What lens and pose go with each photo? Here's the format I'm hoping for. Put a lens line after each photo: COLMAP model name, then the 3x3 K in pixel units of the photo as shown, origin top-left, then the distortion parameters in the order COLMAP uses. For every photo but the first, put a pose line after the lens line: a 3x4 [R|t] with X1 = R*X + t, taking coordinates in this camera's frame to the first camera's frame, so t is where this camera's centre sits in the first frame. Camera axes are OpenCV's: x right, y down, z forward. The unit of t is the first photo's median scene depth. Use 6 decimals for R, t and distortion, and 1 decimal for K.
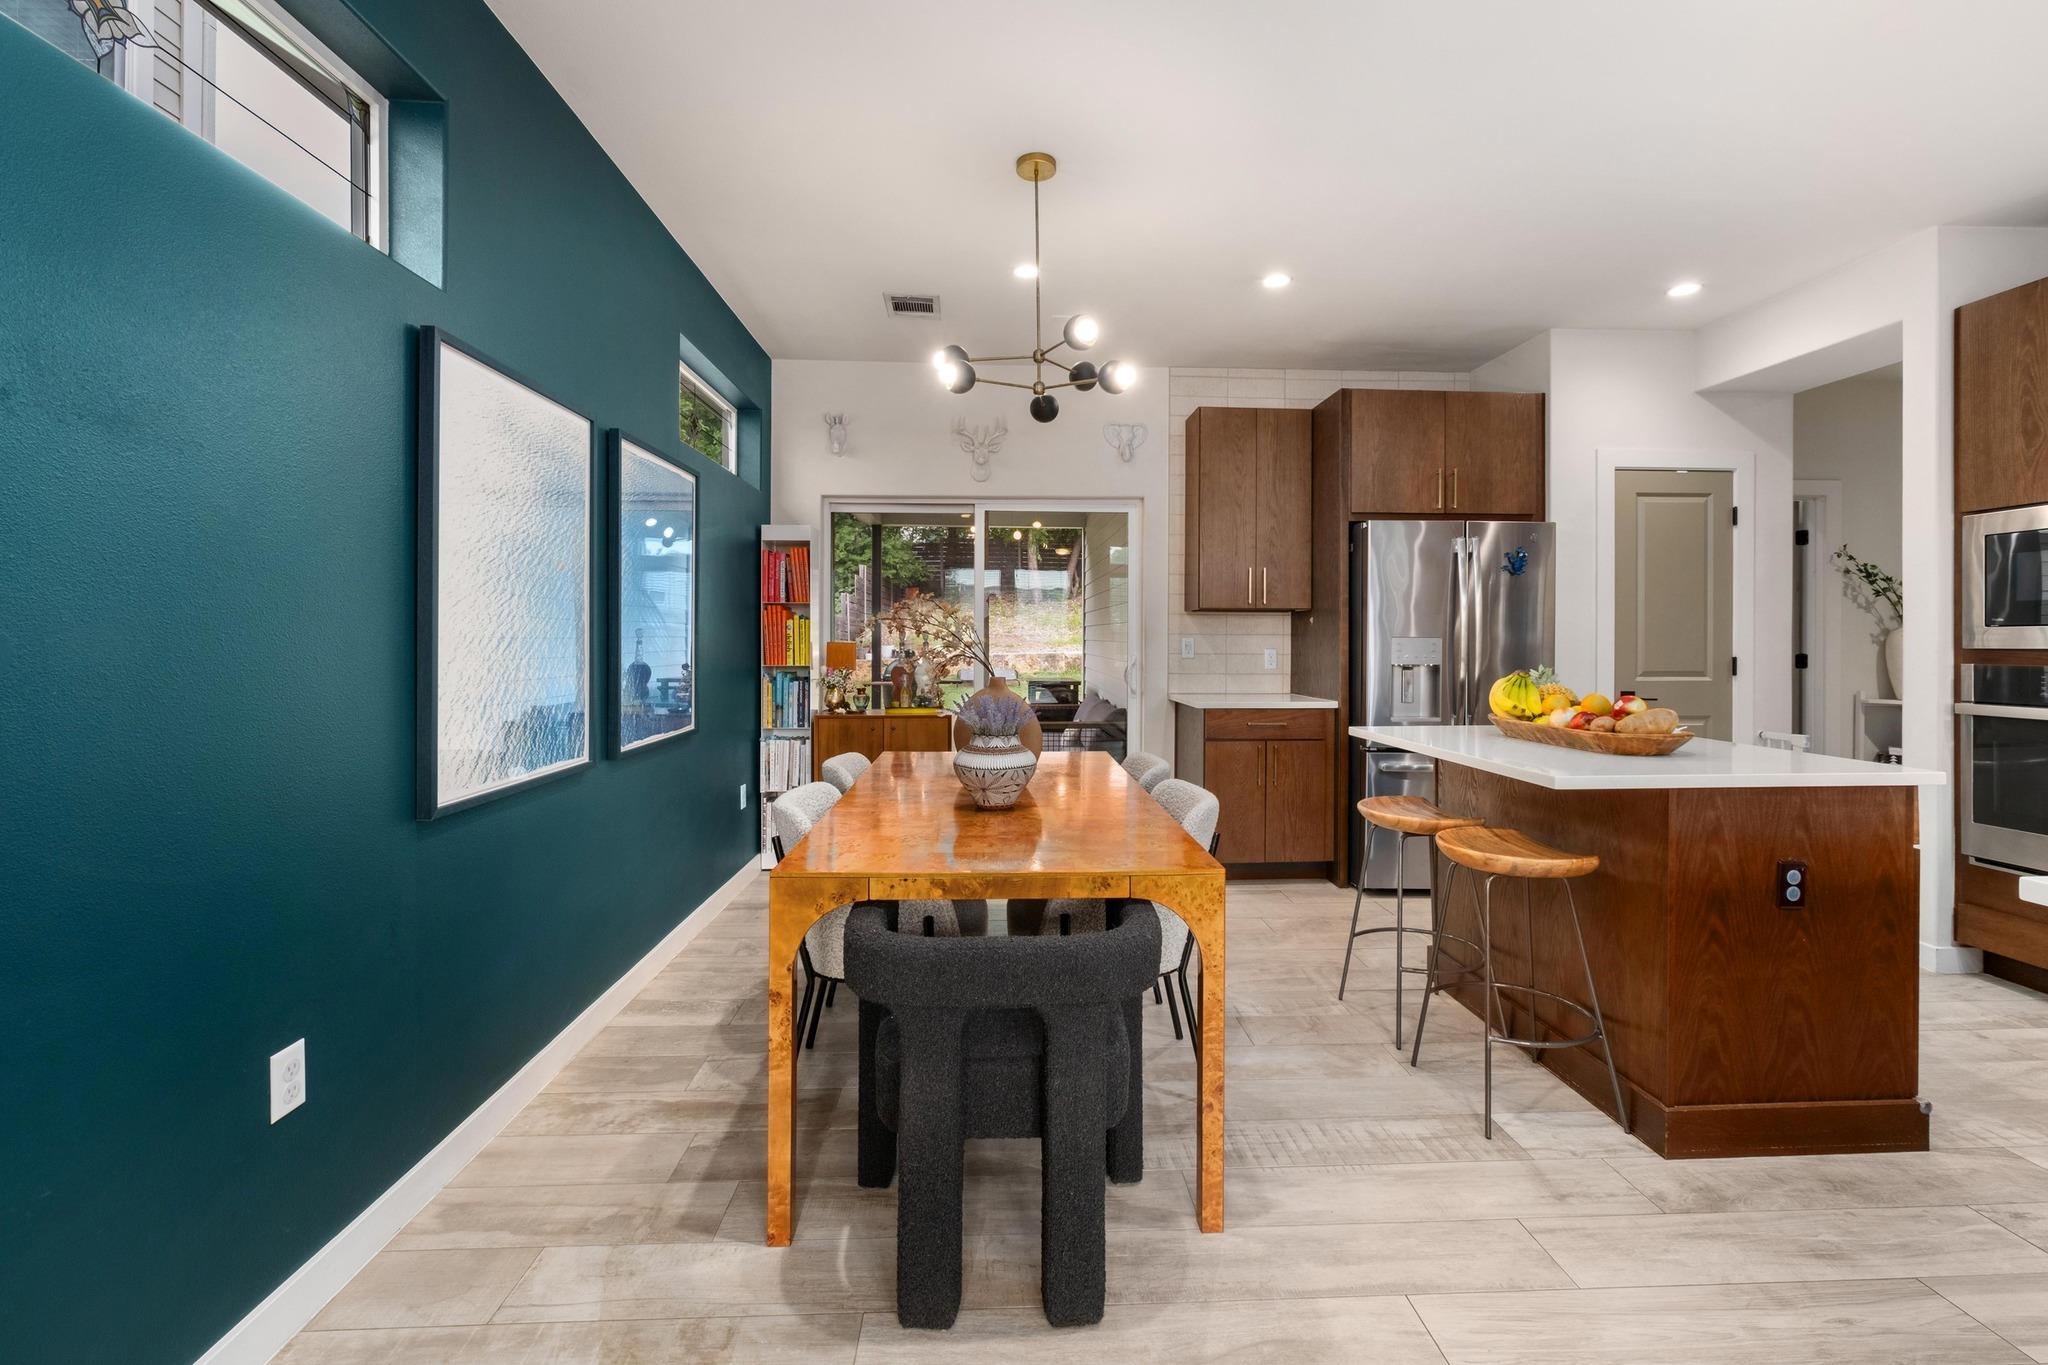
lens RADIAL K [[877.9, 0, 1031.9], [0, 877.9, 643.2], [0, 0, 1]] dist [-0.016205, 0.007330]
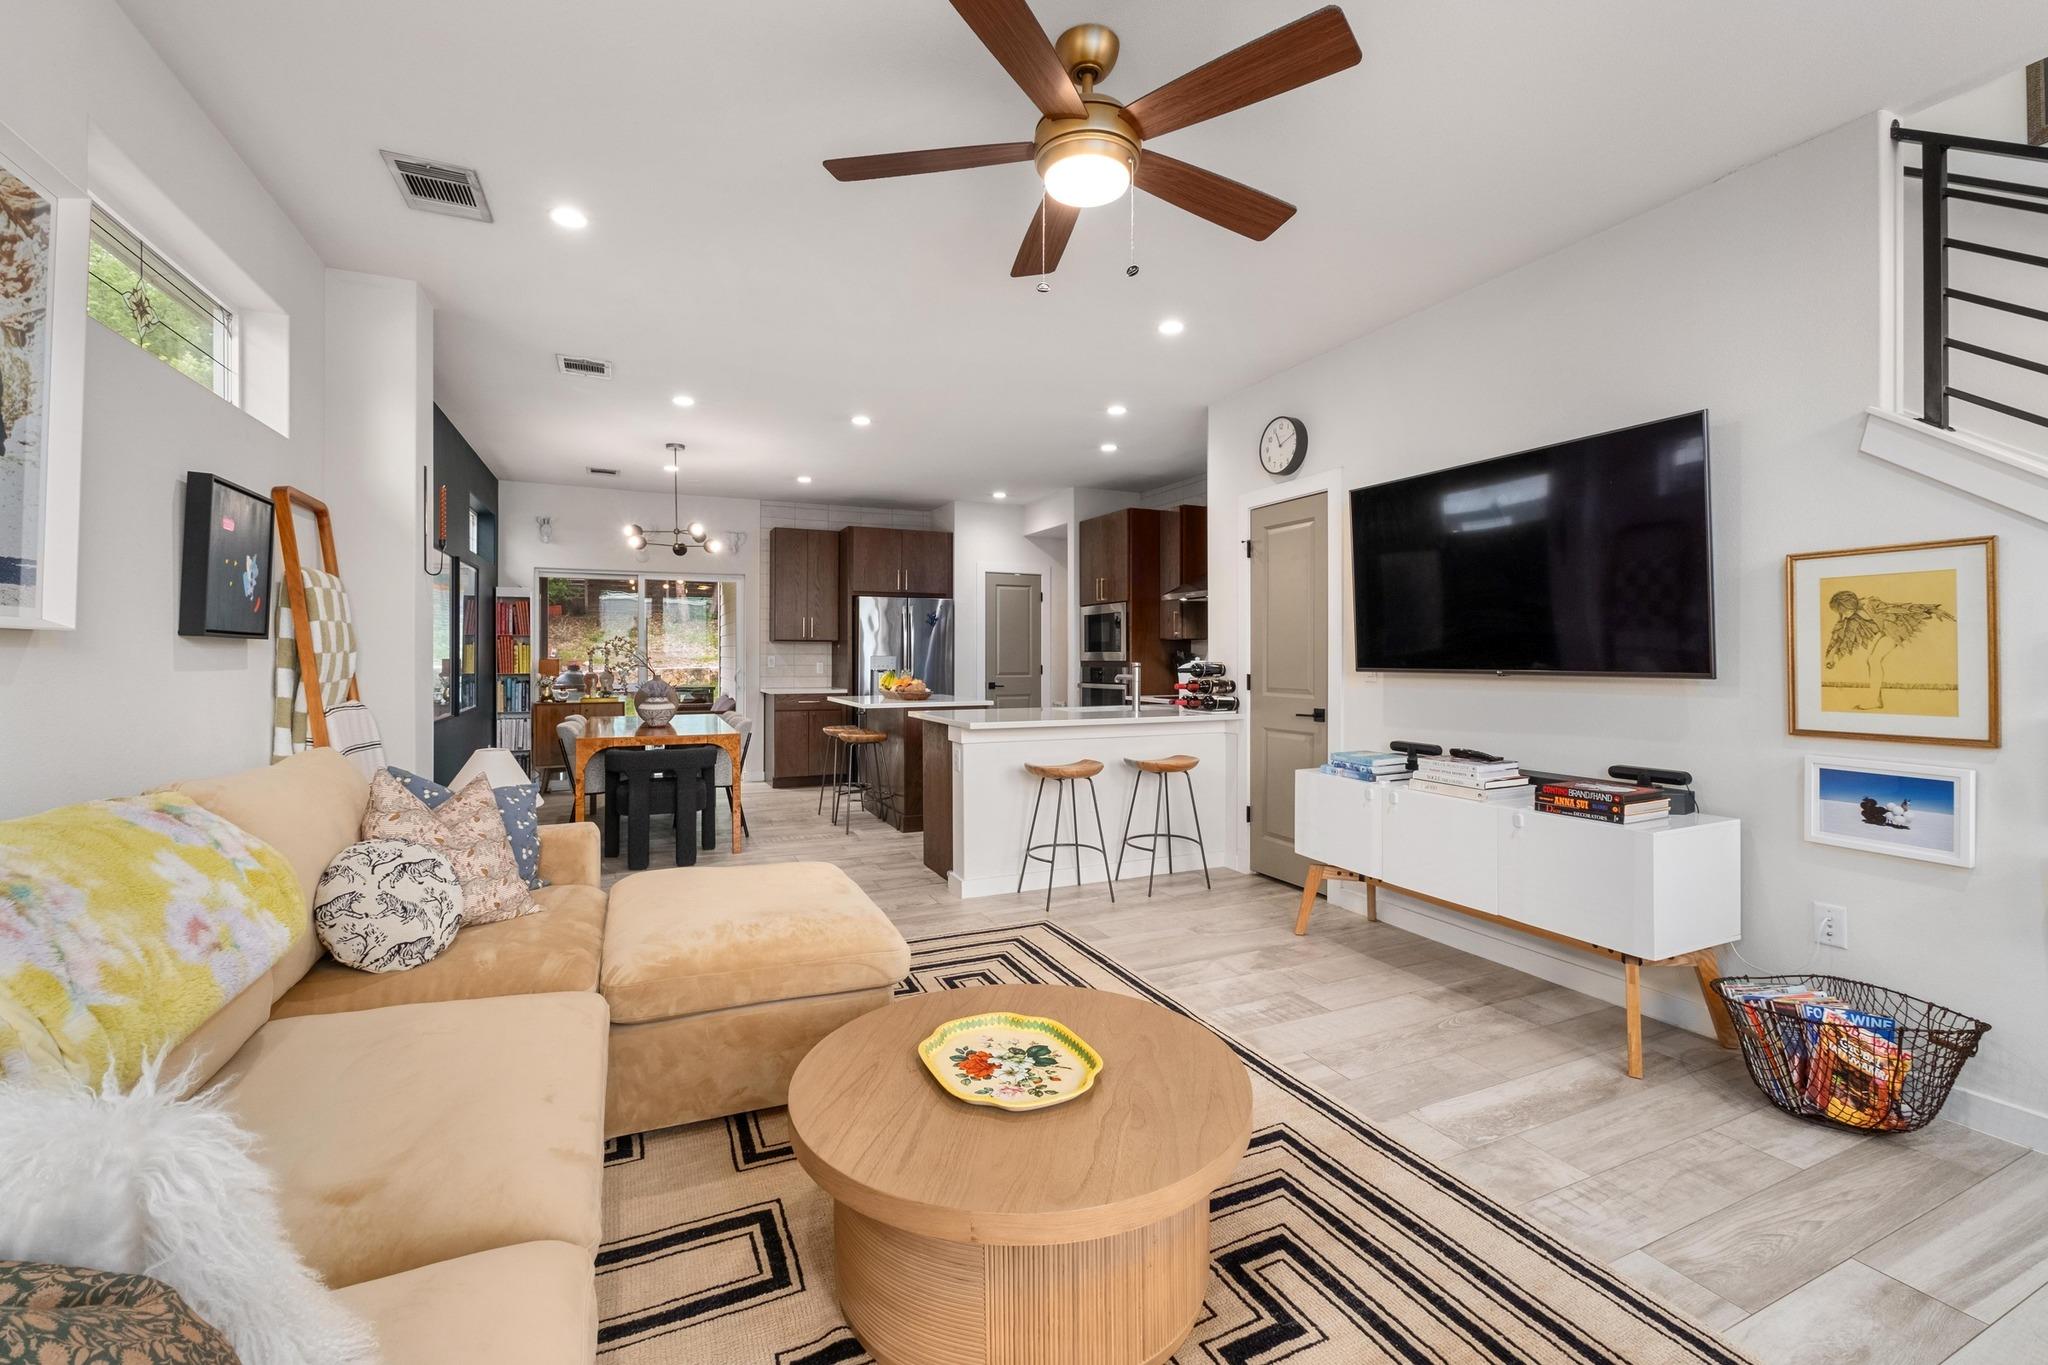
lens RADIAL K [[877.9, 0, 1031.1], [0, 877.9, 660.3], [0, 0, 1]] dist [-0.016205, 0.007330]
pose [[0.928989, -0.002518, 0.370099, 0.014019], [0.001864, 0.999996, 0.002126, -0.000794], [-0.370103, -0.001285, 0.928990, -0.953471]]
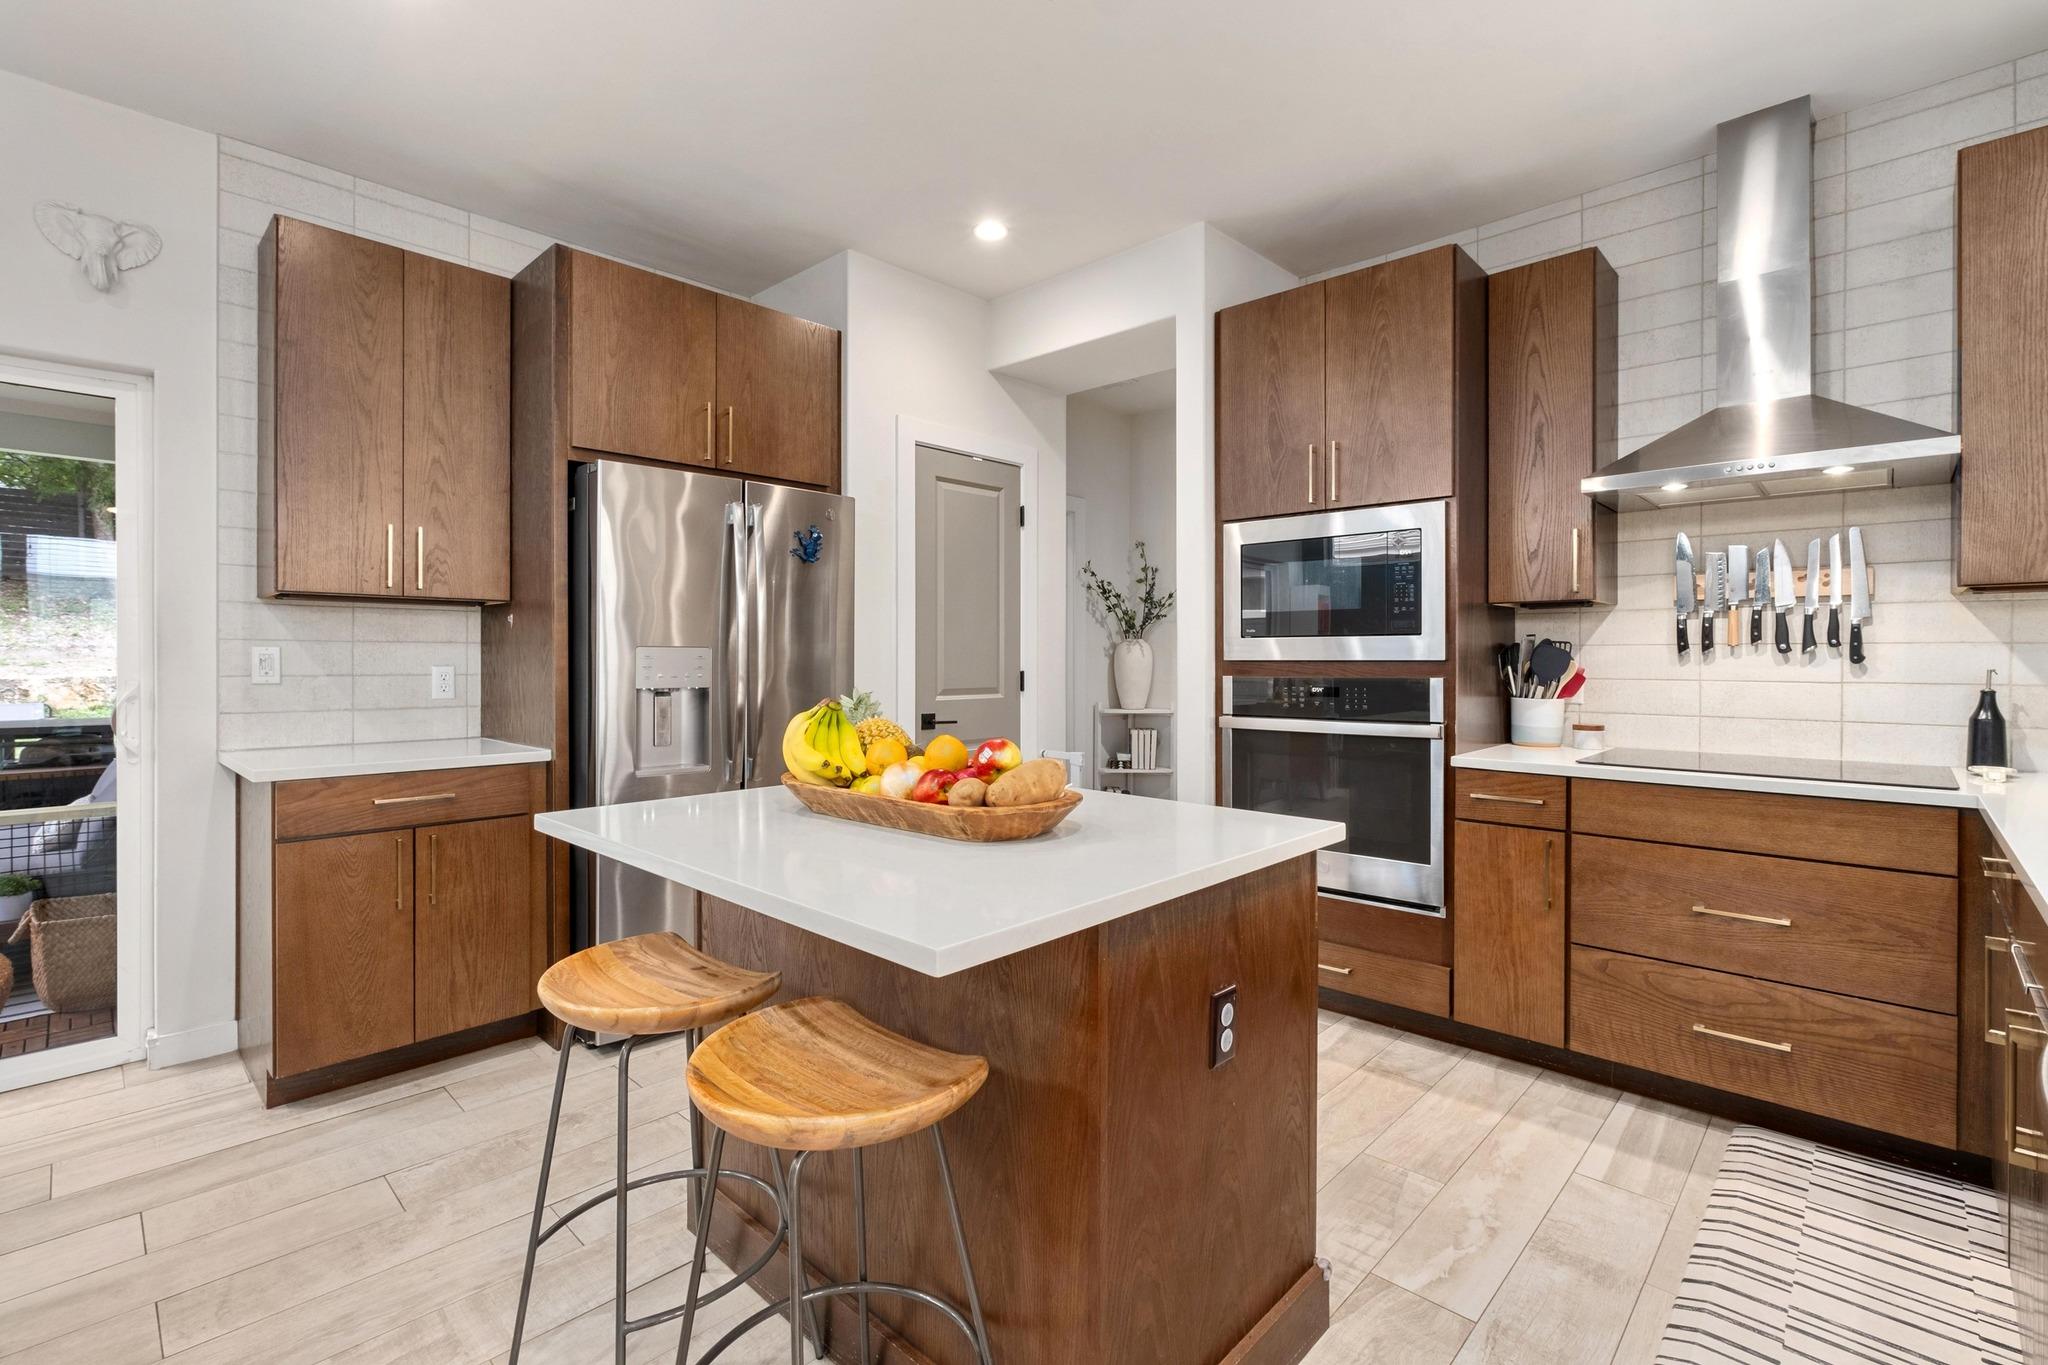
lens RADIAL K [[920.6, 0, 1027.9], [0, 920.6, 662.9], [0, 0, 1]] dist [-0.010998, 0.004317]
pose [[0.724839, -0.005610, 0.688896, 0.151231], [0.002192, 0.999981, 0.005837, 0.002013], [-0.688915, -0.002721, 0.724837, 0.306167]]
